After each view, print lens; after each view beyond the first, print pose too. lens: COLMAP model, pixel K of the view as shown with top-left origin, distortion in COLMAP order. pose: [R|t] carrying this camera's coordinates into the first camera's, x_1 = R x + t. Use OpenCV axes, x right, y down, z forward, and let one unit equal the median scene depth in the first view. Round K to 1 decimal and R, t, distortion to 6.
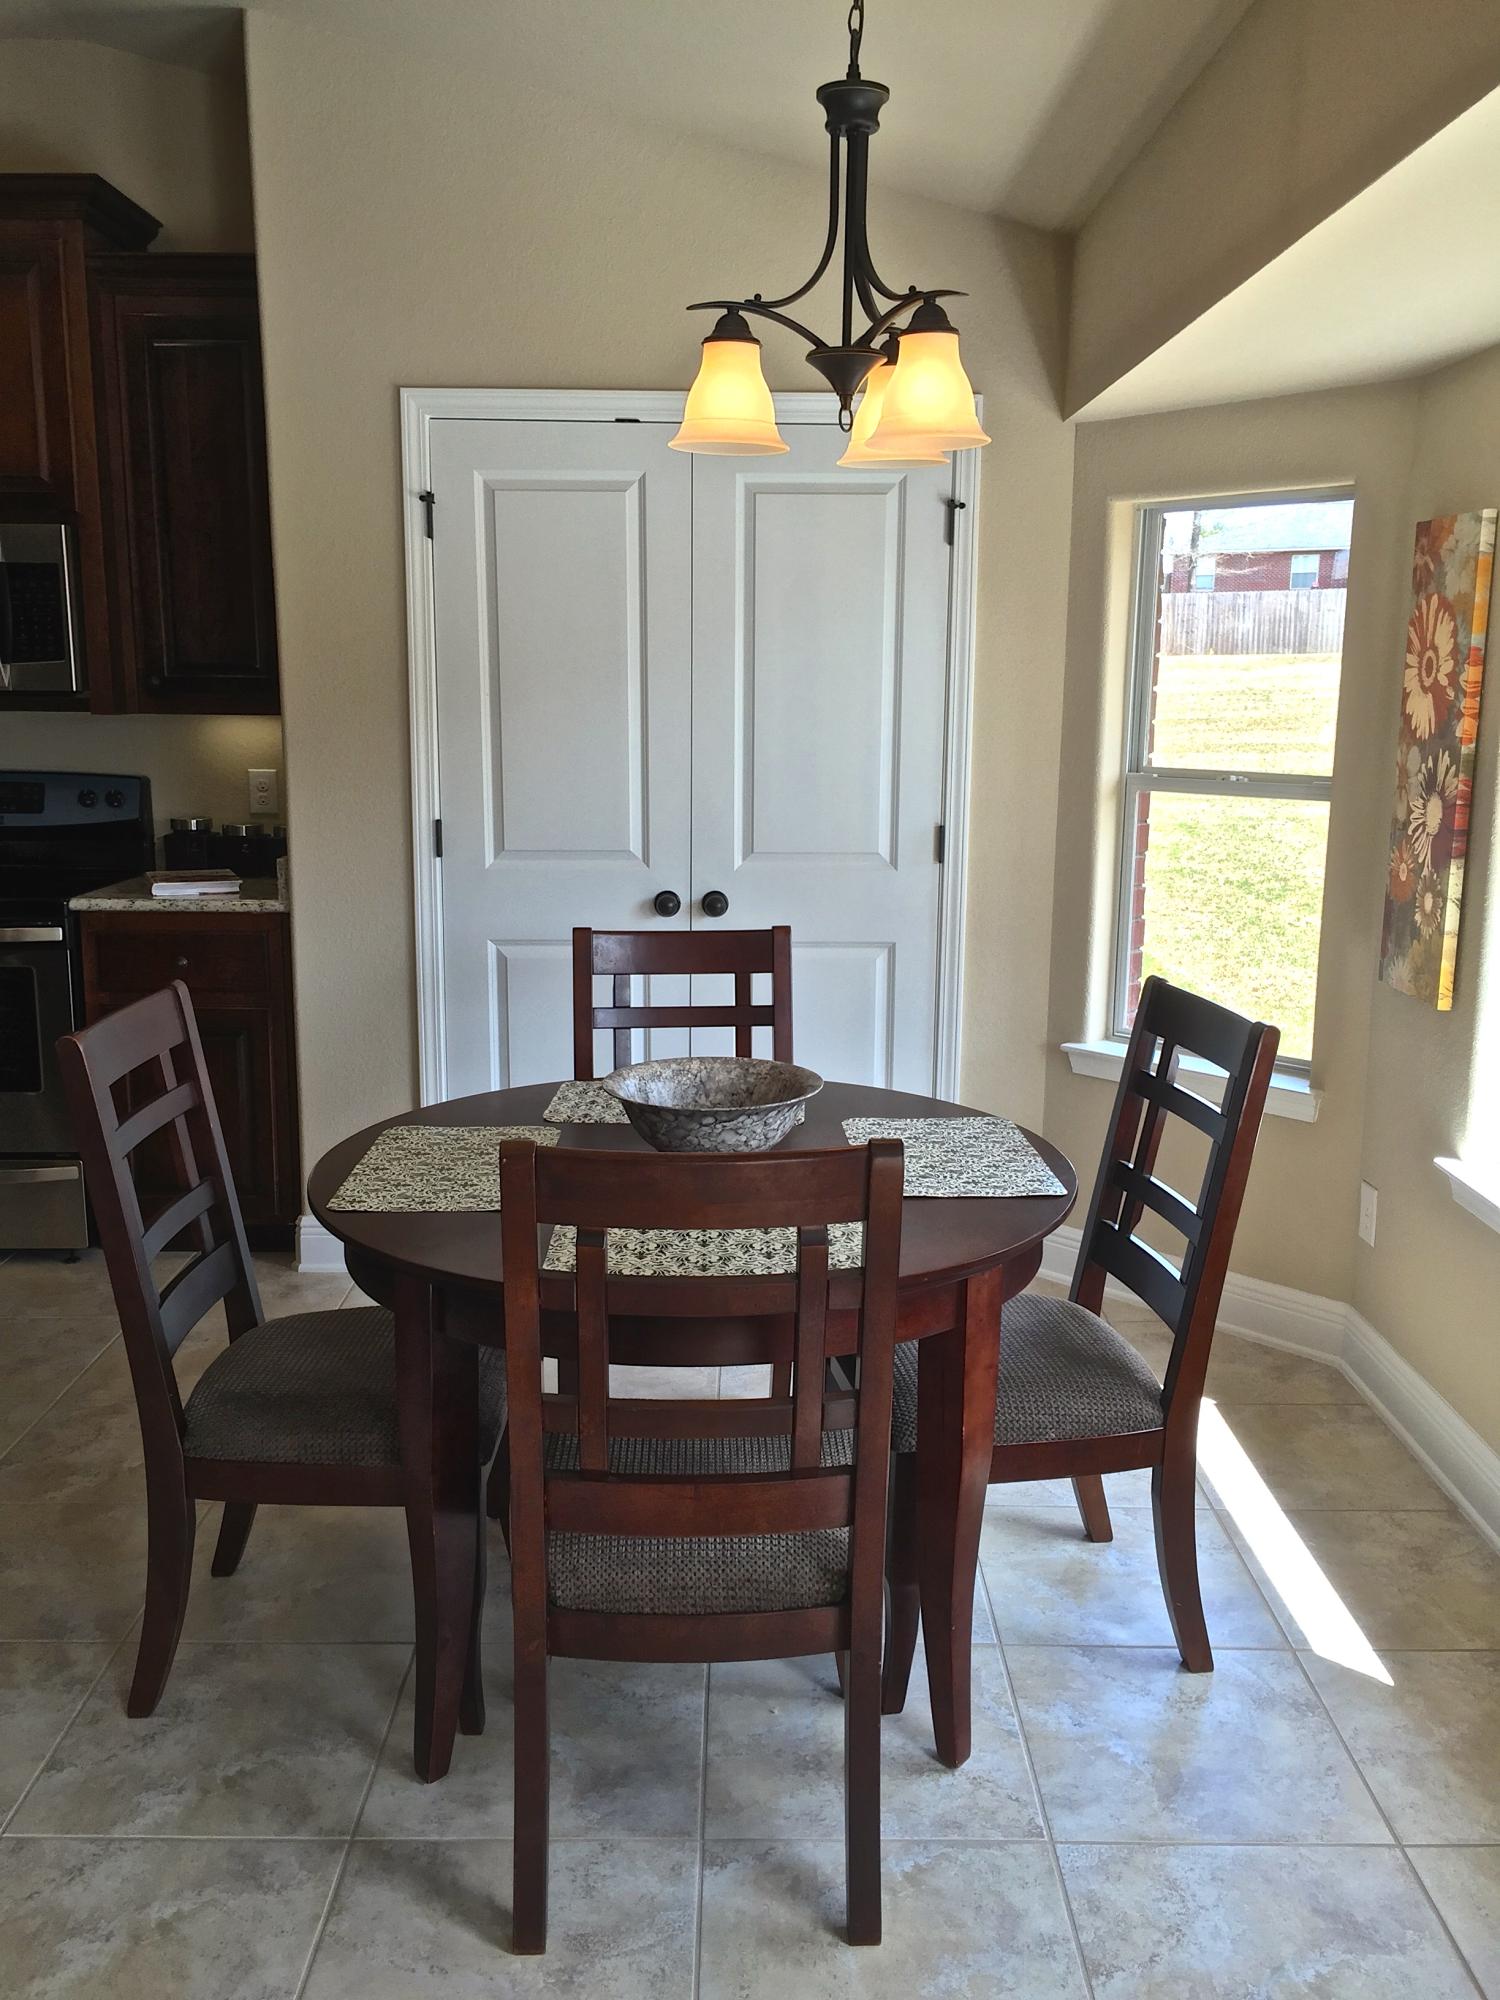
lens RADIAL K [[1714.4, 0, 755.6], [0, 1714.4, 1002.1], [0, 0, 1]] dist [0.050027, -0.070074]
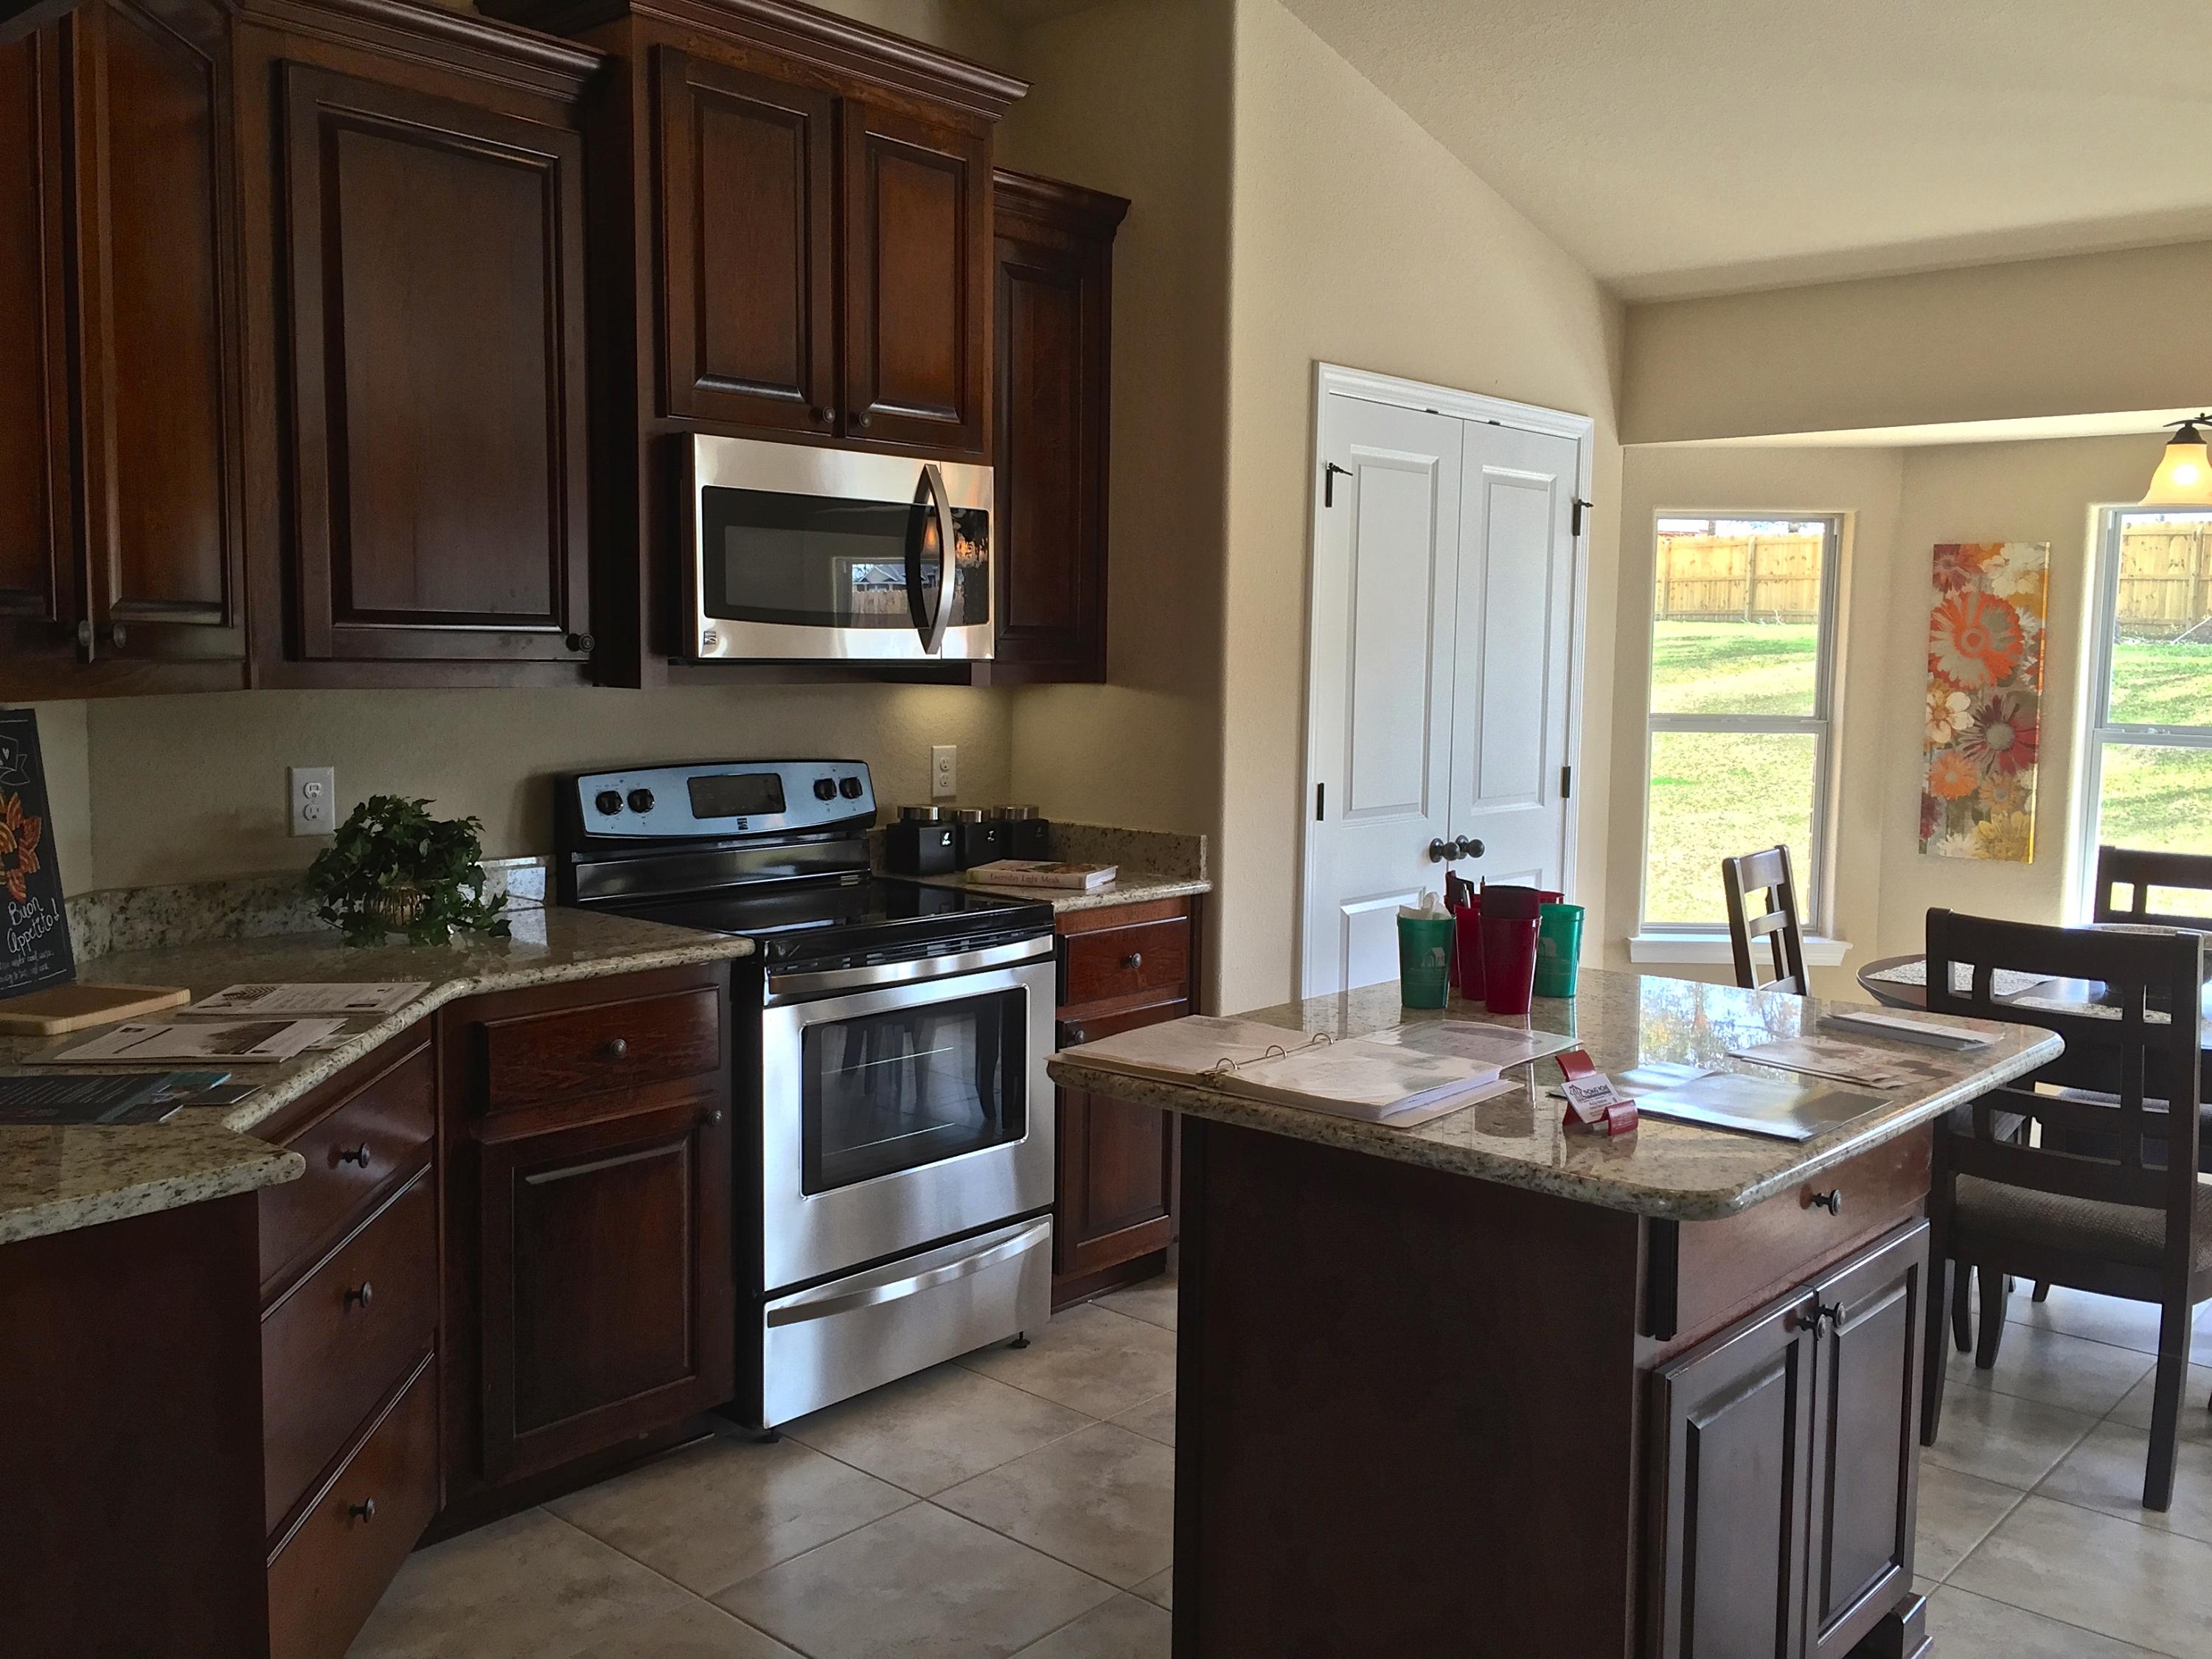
lens RADIAL K [[1896.1, 0, 1106.6], [0, 1896.1, 829.9], [0, 0, 1]] dist [0.050027, -0.070074]
pose [[0.681622, -0.071846, 0.728169, -1.068185], [0.126969, 0.991684, -0.021006, -0.072330], [-0.720604, 0.106772, 0.685076, 0.332378]]
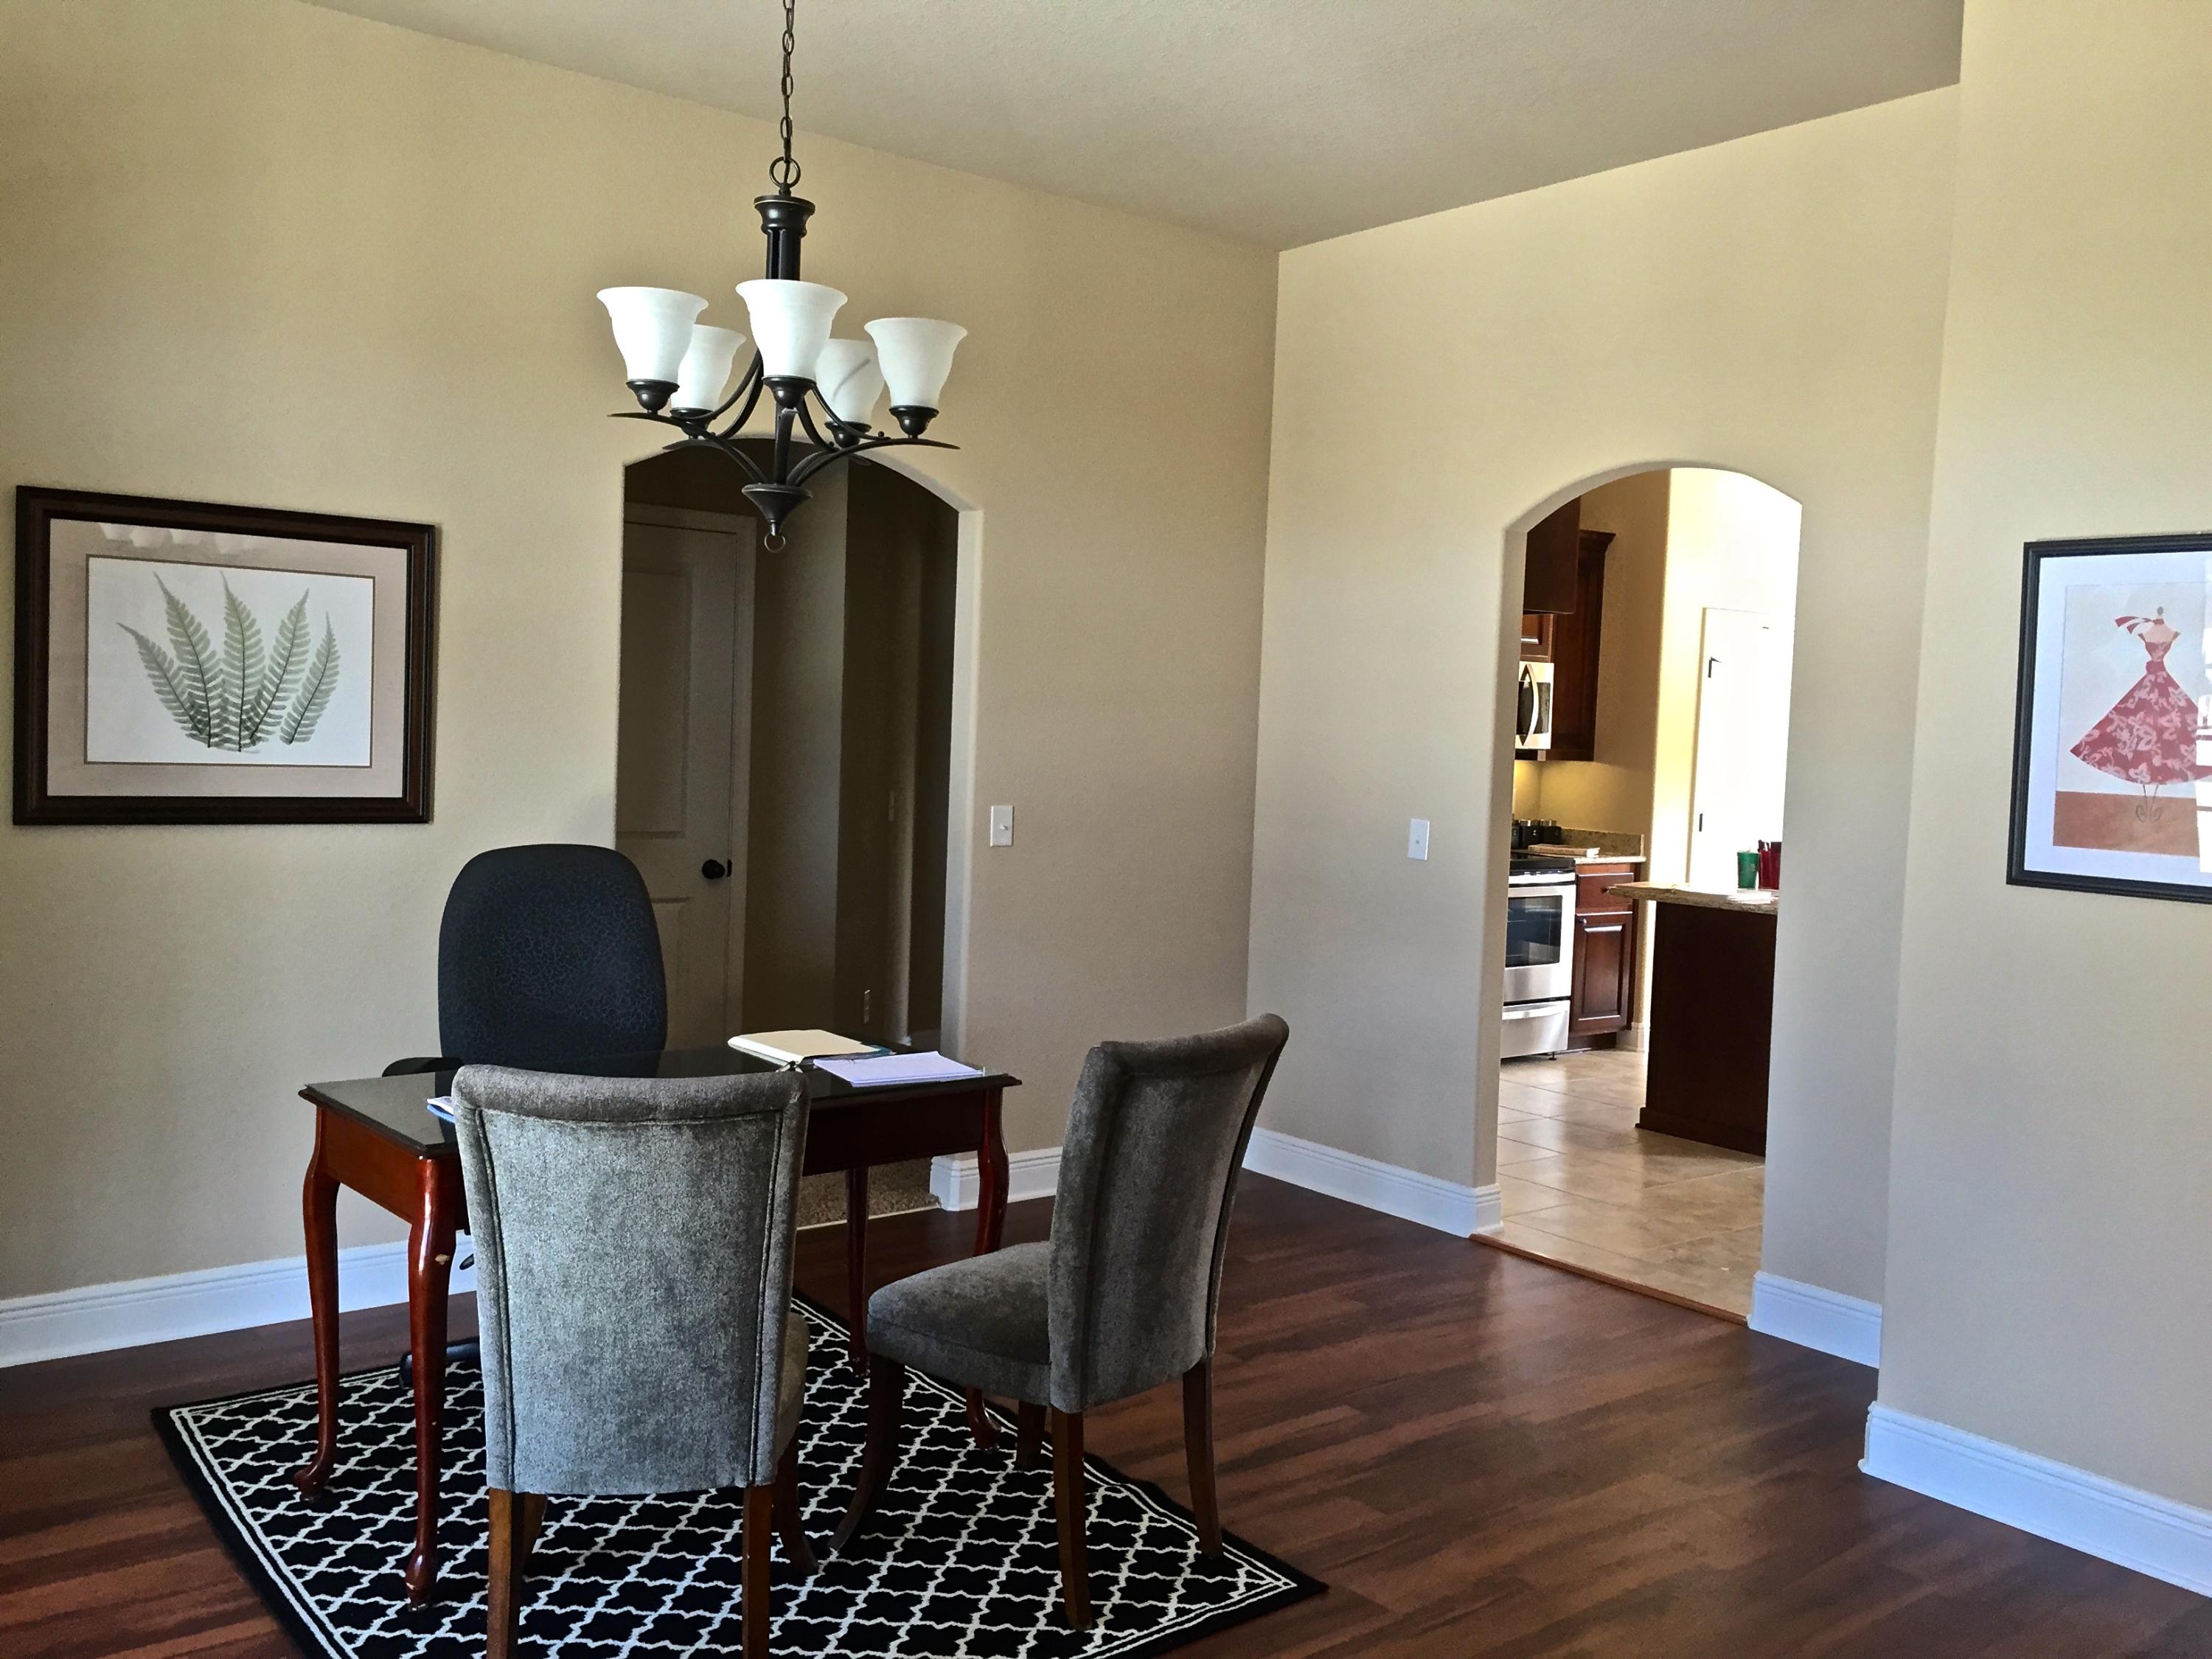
lens RADIAL K [[1896.1, 0, 1084.9], [0, 1896.1, 835.7], [0, 0, 1]] dist [0.050027, -0.070074]
pose [[0.805838, -0.024862, 0.591614, -2.085240], [0.084447, 0.993731, -0.073265, 0.023284], [-0.586084, 0.109000, 0.802886, -0.373312]]
